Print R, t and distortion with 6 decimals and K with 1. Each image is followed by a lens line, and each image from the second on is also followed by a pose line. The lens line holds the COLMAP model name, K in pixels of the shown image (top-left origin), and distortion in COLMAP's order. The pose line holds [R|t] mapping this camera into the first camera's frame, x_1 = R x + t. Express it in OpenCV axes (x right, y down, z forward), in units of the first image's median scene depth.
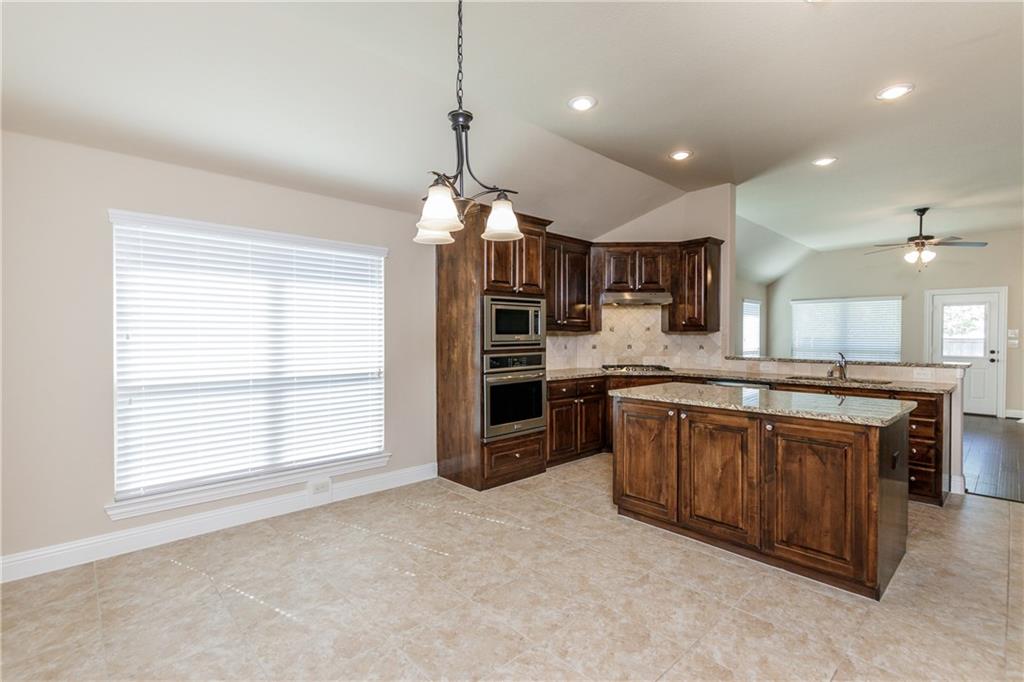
lens RADIAL K [[475.3, 0, 505.2], [0, 475.3, 342.1], [0, 0, 1]] dist [0.004733, -0.000749]
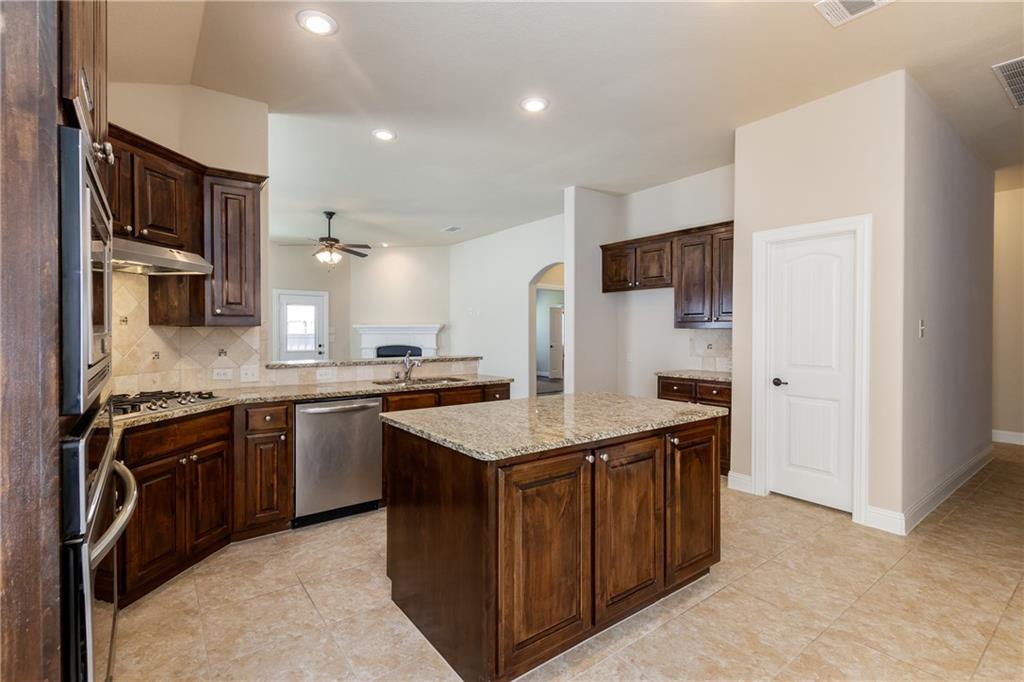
lens RADIAL K [[475.3, 0, 505.1], [0, 475.3, 336.5], [0, 0, 1]] dist [0.004733, -0.000749]
pose [[0.105485, -0.010710, 0.994363, -0.194214], [0.014408, 0.999853, 0.009240, -0.012712], [-0.994317, 0.013352, 0.105624, 0.723595]]
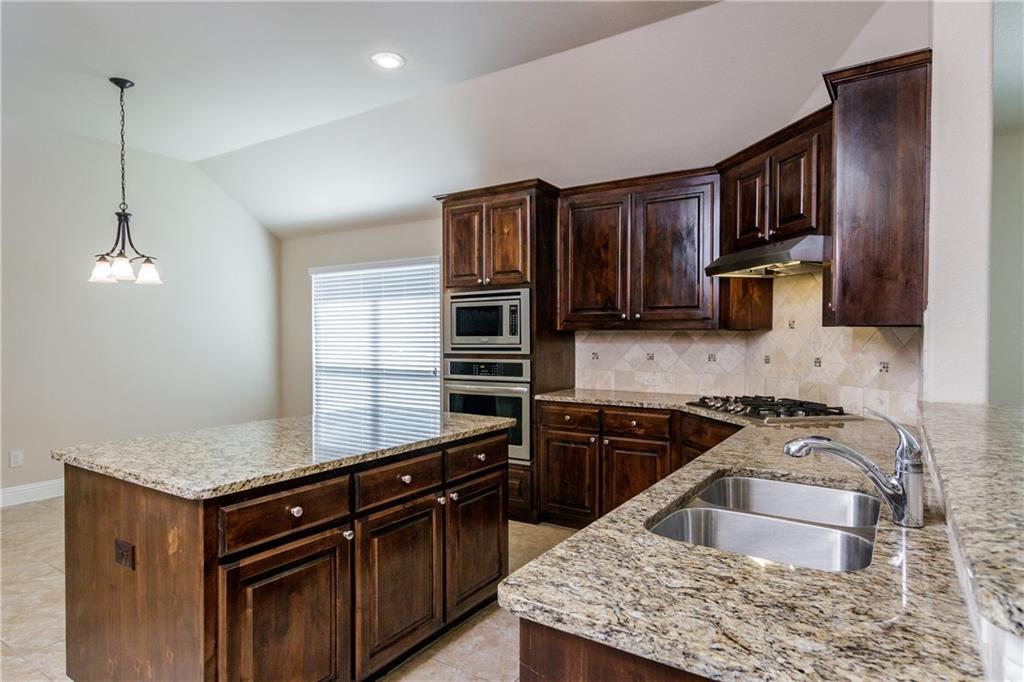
lens RADIAL K [[596.1, 0, 516.2], [0, 596.1, 338.1], [0, 0, 1]] dist [0.013526, -0.000175]
pose [[0.235651, 0.003370, -0.971832, 0.985859], [-0.011972, 0.999928, 0.000565, -0.013476], [0.971764, 0.011502, 0.235674, 0.773659]]
